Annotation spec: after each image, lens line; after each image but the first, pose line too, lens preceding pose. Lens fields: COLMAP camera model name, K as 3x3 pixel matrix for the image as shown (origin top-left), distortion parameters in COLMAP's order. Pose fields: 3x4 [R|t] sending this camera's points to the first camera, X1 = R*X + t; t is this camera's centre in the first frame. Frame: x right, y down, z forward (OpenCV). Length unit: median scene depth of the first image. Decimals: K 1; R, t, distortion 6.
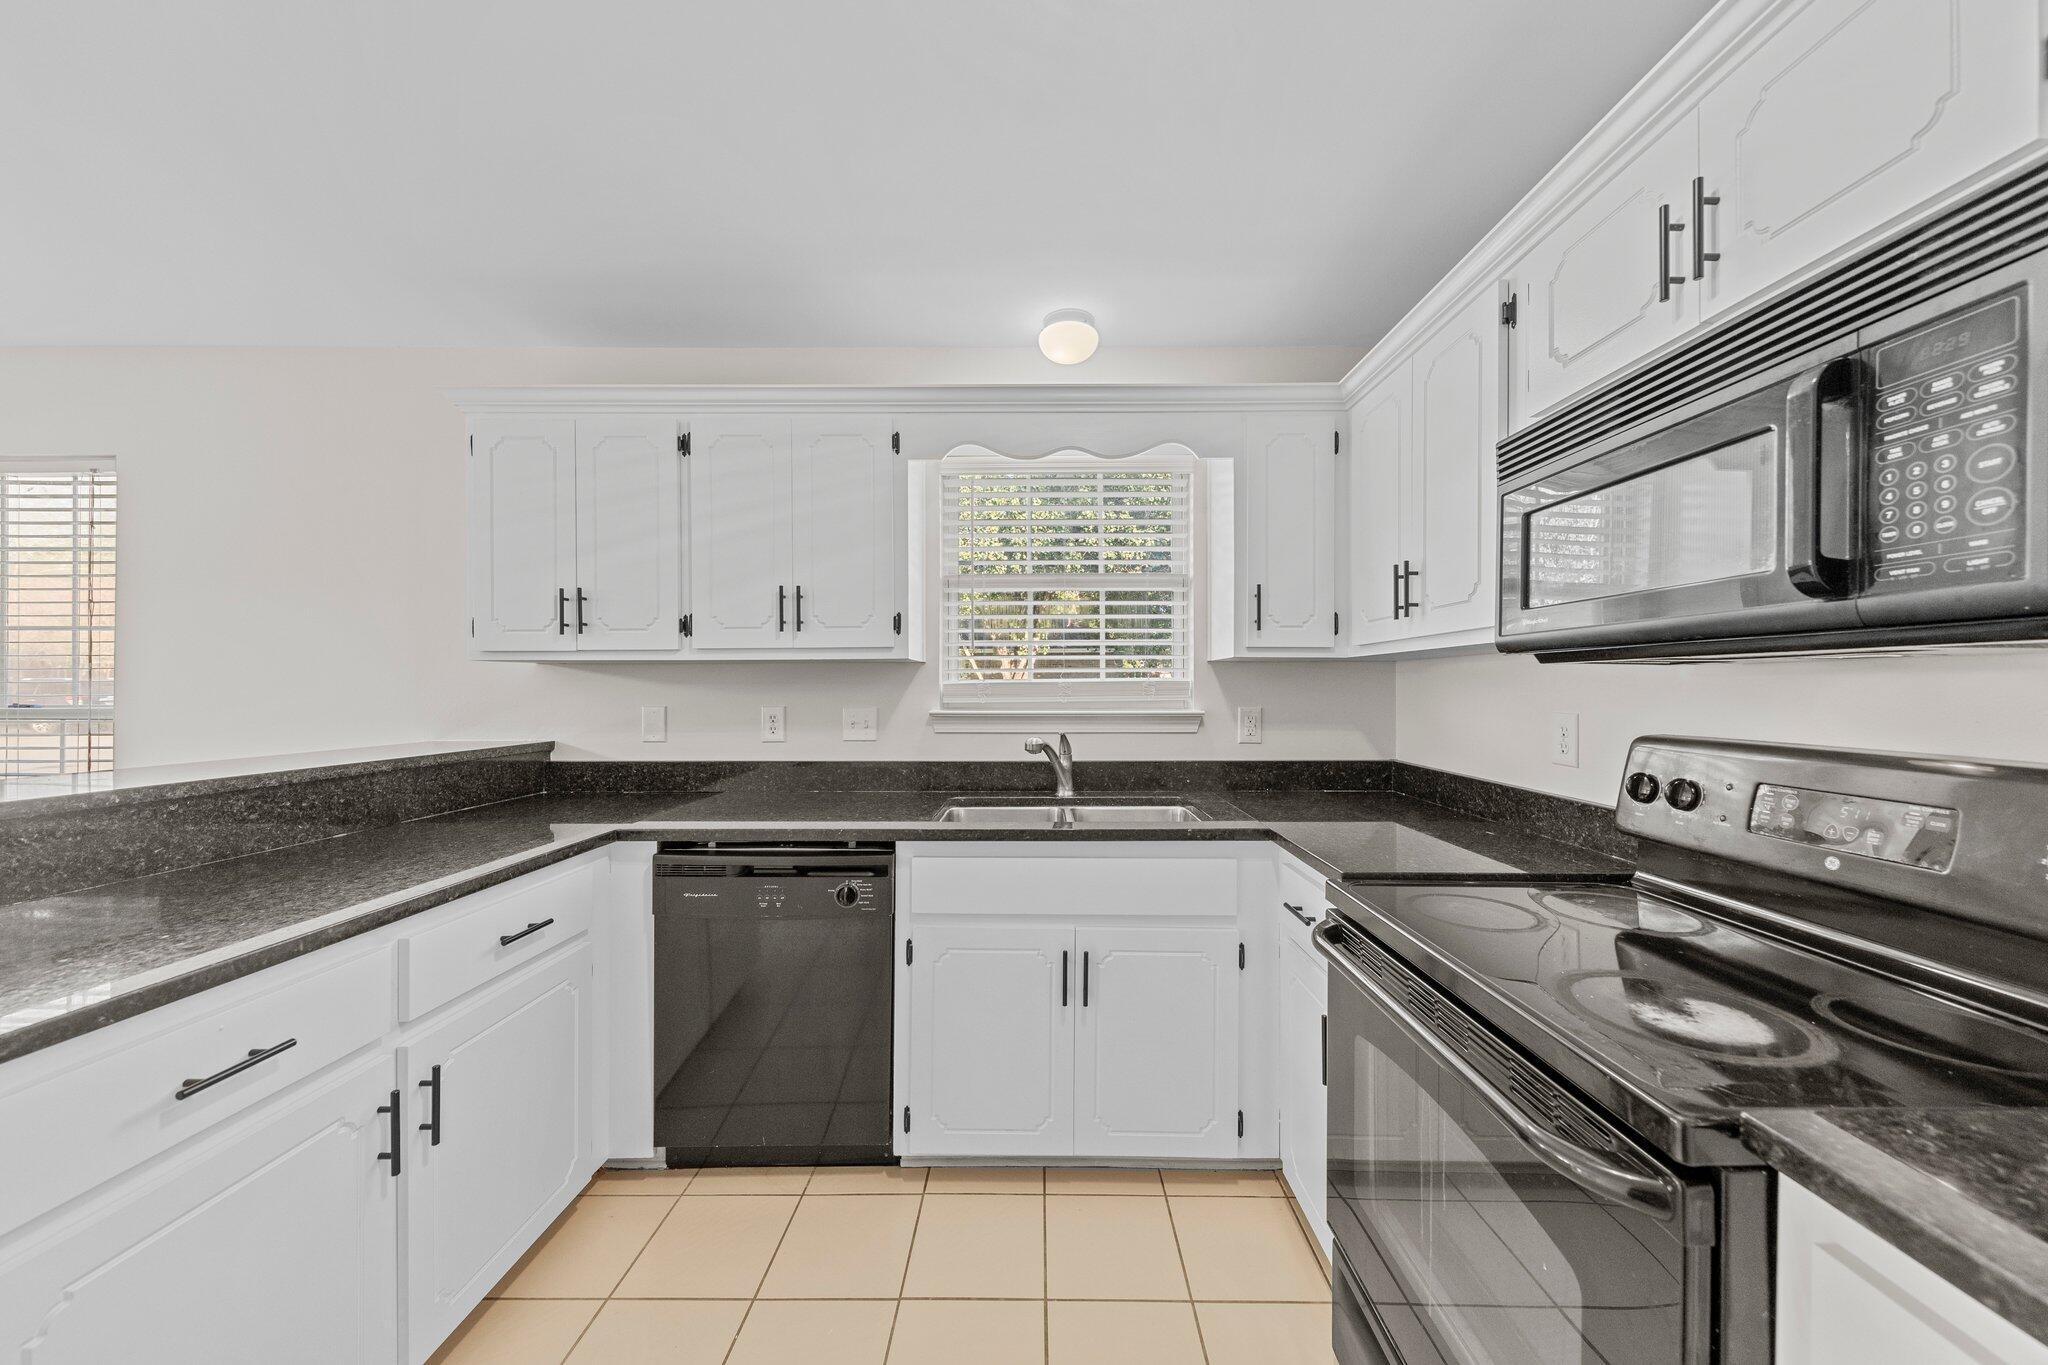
lens RADIAL K [[707.5, 0, 1029.9], [0, 707.5, 680.7], [0, 0, 1]] dist [-0.000651, -0.000260]
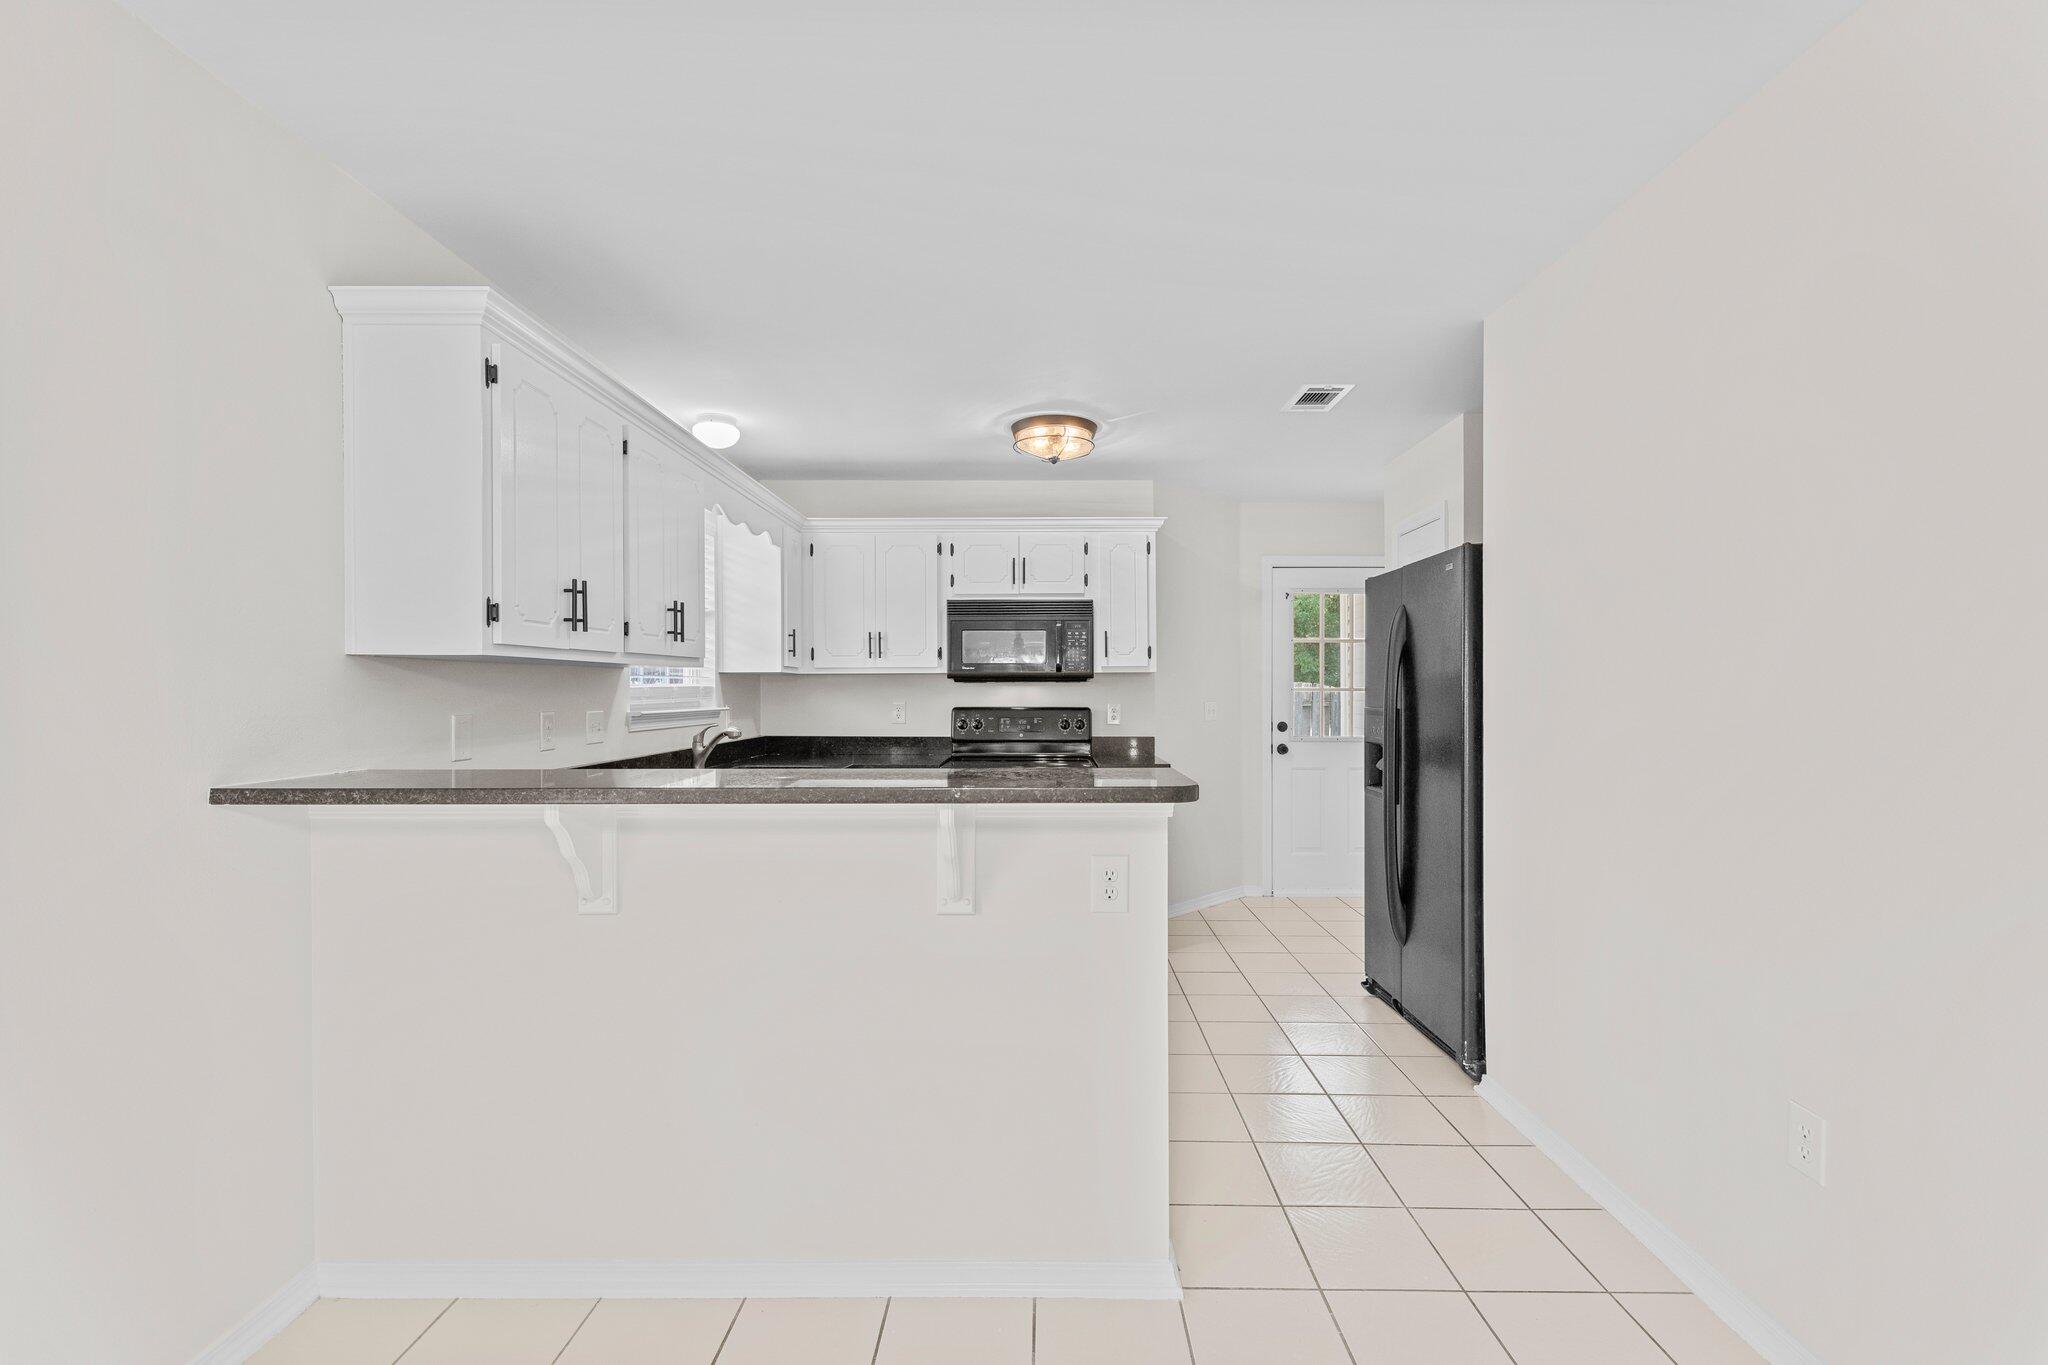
lens RADIAL K [[920.9, 0, 1039.2], [0, 920.9, 691.1], [0, 0, 1]] dist [0.019263, 0.000135]
pose [[-0.012737, 0.000527, 0.999919, -1.926063], [-0.008452, 0.999964, -0.000635, 0.006905], [-0.999883, -0.008459, -0.012732, 0.466477]]
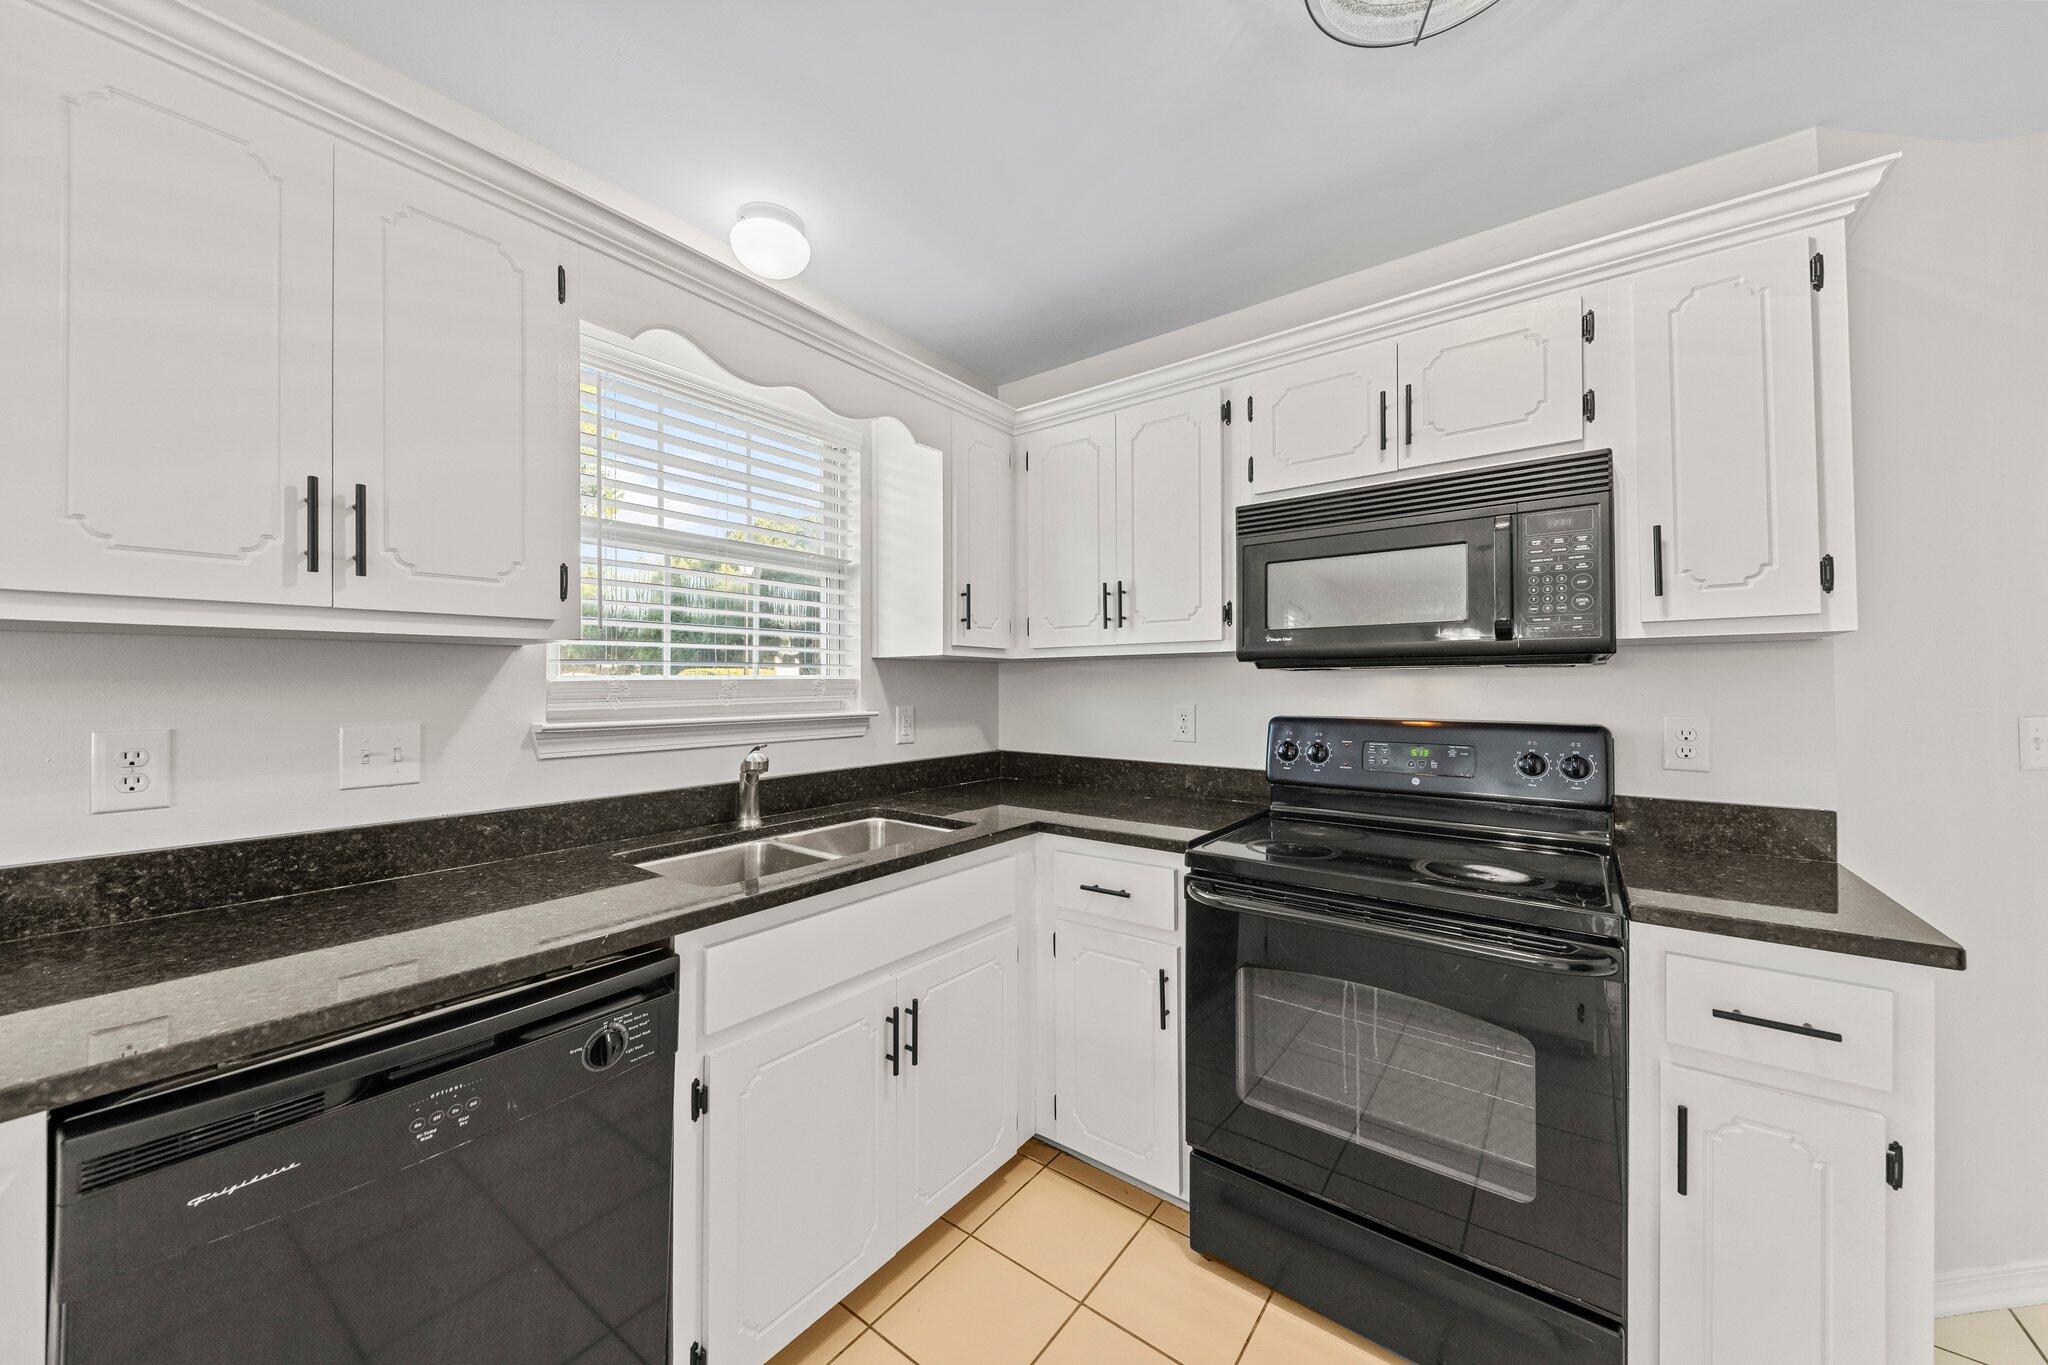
lens RADIAL K [[723.1, 0, 1006.5], [0, 723.1, 674.9], [0, 0, 1]] dist [-0.002830, -0.000646]
pose [[0.602969, 0.010391, 0.797697, -0.481725], [-0.005321, 0.999945, -0.009003, 0.002840], [-0.797747, 0.001184, 0.602991, 0.347262]]
